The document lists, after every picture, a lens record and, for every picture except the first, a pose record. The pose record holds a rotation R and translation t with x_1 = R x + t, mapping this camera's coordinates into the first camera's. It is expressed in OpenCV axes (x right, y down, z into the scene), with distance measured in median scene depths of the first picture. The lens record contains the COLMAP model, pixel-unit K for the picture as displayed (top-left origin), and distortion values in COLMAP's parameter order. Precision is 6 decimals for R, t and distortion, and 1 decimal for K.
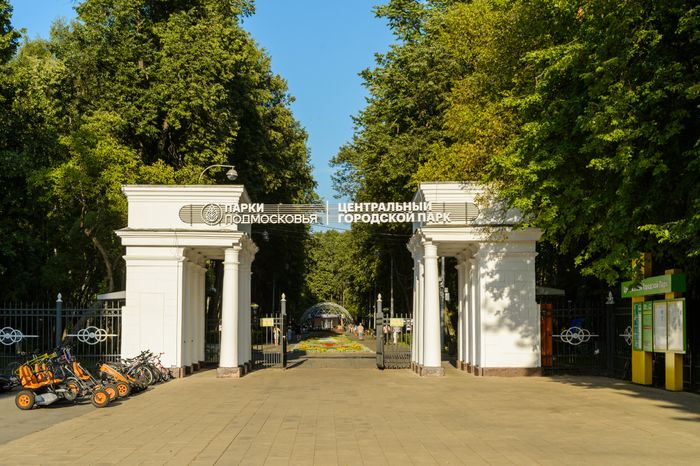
lens RADIAL K [[843.2, 0, 350.0], [0, 843.2, 233.0], [0, 0, 1]] dist [0.001673, 0.000097]
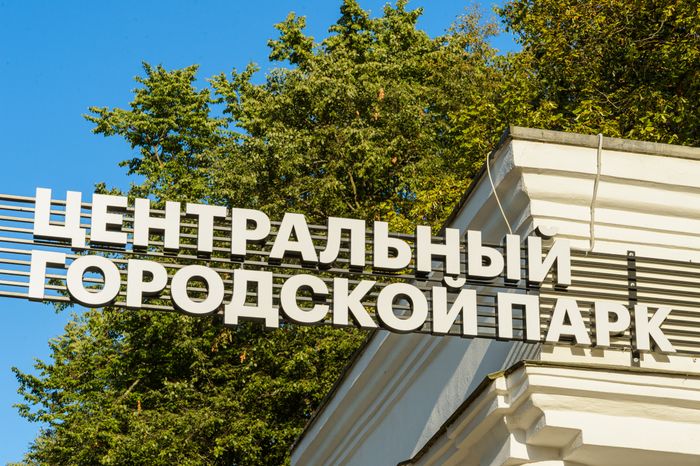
lens RADIAL K [[1719.0, 0, 350.0], [0, 1719.0, 233.0], [0, 0, 1]] dist [-0.009333, -0.011999]
pose [[0.975102, 0.101949, 0.196935, -0.019236], [-0.038304, 0.952143, -0.303243, 0.072864], [-0.218426, 0.288149, 0.932341, 0.675834]]
